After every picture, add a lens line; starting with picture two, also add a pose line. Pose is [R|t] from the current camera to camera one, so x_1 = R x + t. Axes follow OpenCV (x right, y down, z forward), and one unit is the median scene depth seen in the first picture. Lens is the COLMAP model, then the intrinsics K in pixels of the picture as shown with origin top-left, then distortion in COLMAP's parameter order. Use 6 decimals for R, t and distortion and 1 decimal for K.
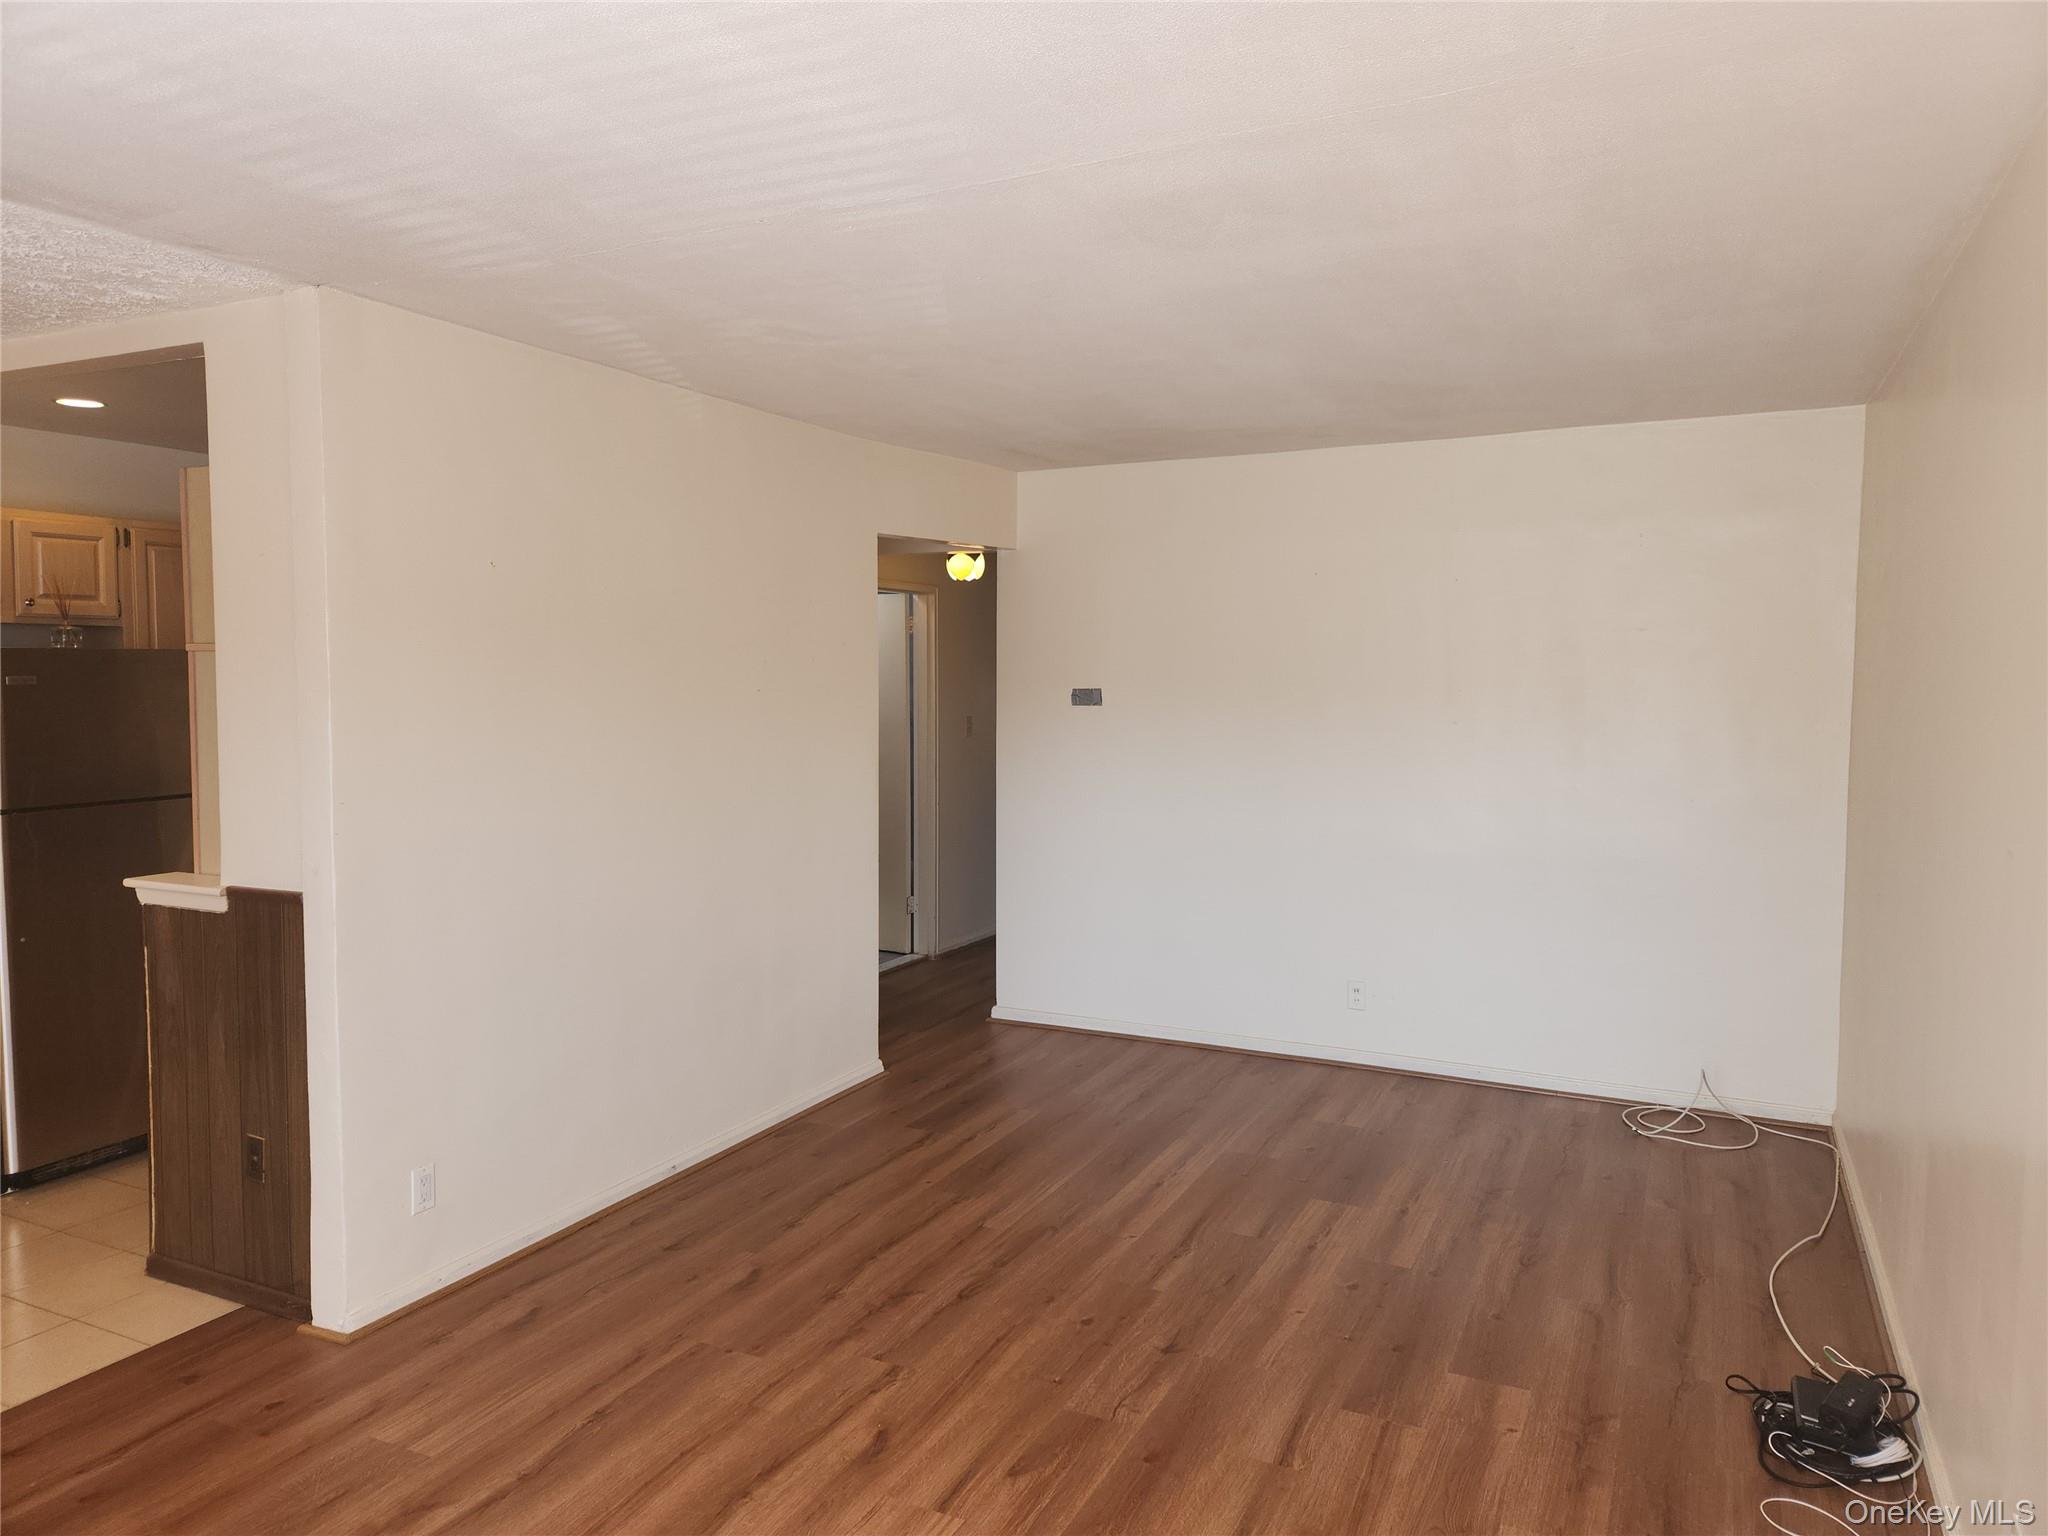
lens RADIAL K [[1372.1, 0, 1042.8], [0, 1372.1, 761.8], [0, 0, 1]] dist [0.065781, -0.057541]
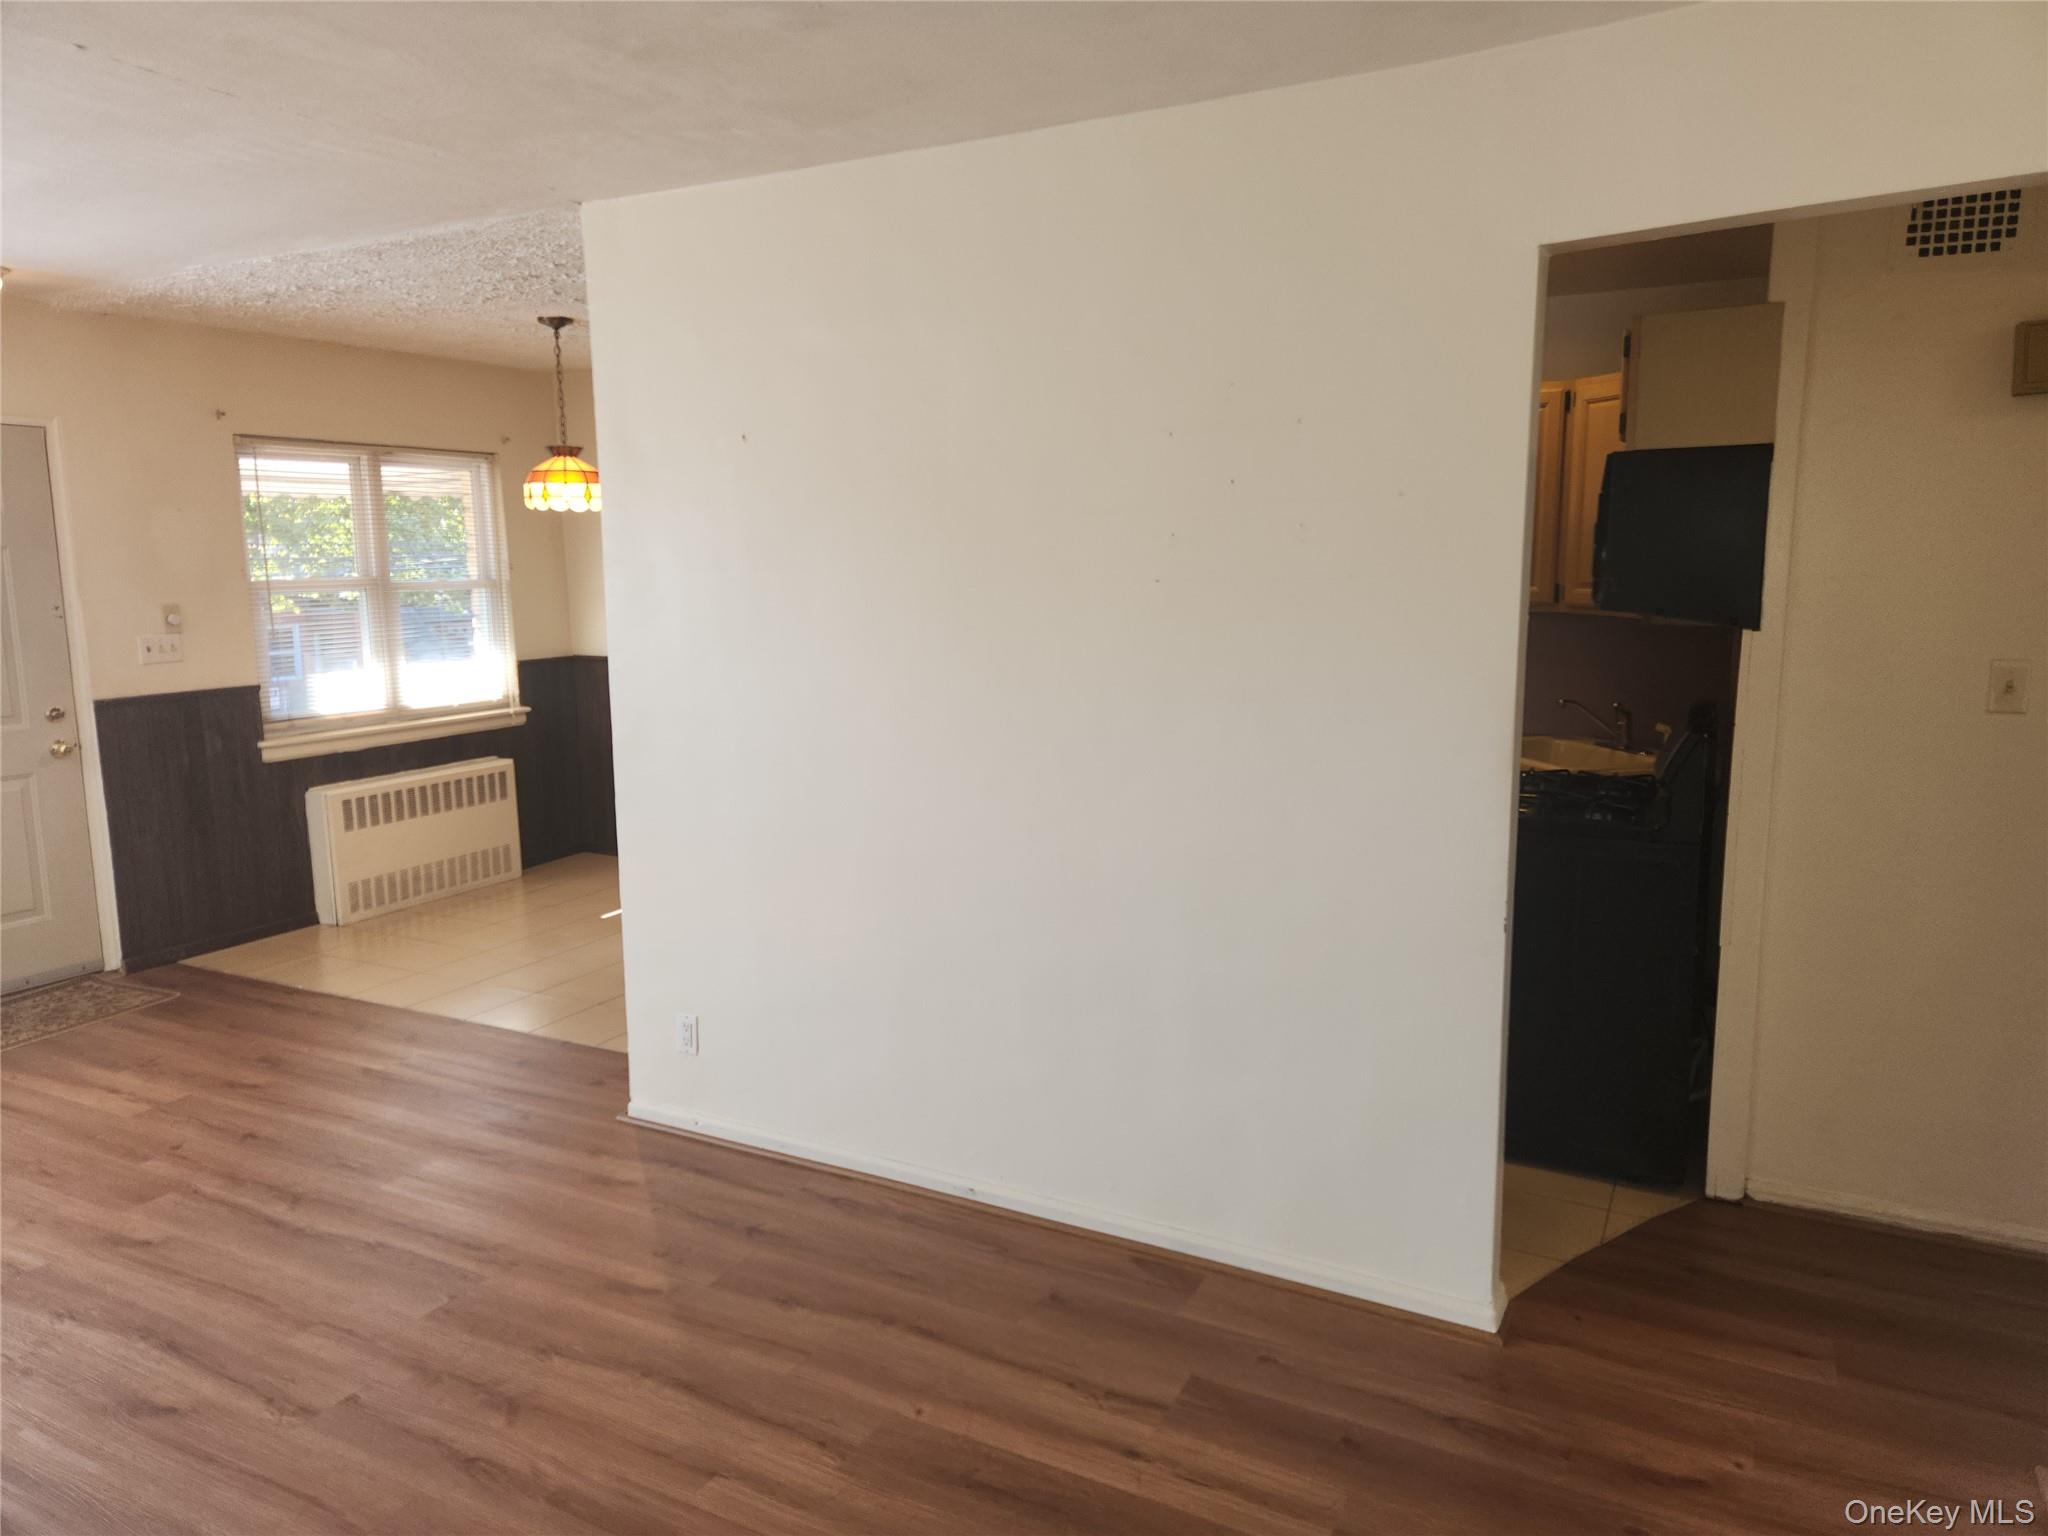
lens RADIAL K [[1372.1, 0, 1077.6], [0, 1372.1, 747.0], [0, 0, 1]] dist [0.065781, -0.057541]
pose [[-0.027333, 0.140830, -0.989656, 0.570866], [-0.063459, 0.987785, 0.142316, -0.085642], [0.997610, 0.066692, -0.018063, 1.281107]]
